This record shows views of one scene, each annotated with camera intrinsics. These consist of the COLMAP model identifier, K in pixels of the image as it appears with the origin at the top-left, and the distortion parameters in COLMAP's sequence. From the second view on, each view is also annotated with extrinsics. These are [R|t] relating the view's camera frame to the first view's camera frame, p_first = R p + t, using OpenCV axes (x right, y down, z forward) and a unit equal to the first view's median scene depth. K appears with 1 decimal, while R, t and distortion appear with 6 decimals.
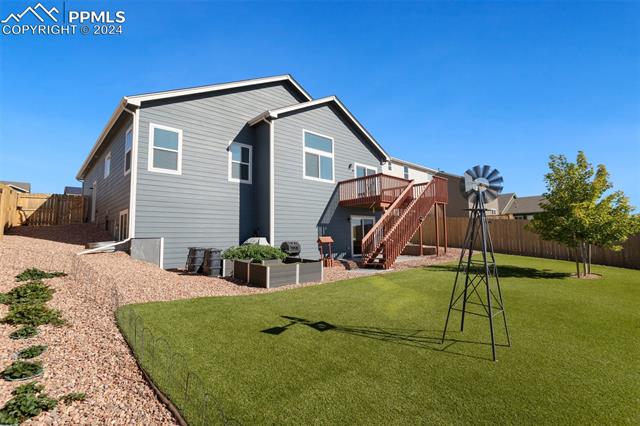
lens RADIAL K [[306.0, 0, 321.7], [0, 306.0, 210.8], [0, 0, 1]] dist [-0.000726, -0.000024]
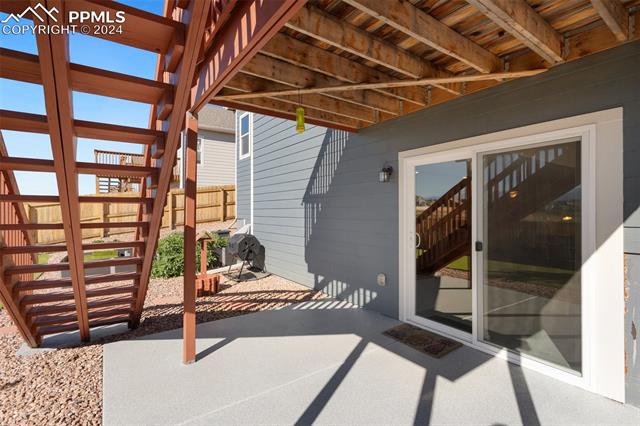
lens RADIAL K [[306.0, 0, 321.7], [0, 306.0, 210.8], [0, 0, 1]] dist [-0.000726, -0.000024]
pose [[-0.130393, -0.001761, -0.991461, 0.388949], [0.068668, 0.997581, -0.010803, 0.066782], [0.989082, -0.069490, -0.129956, 1.057960]]
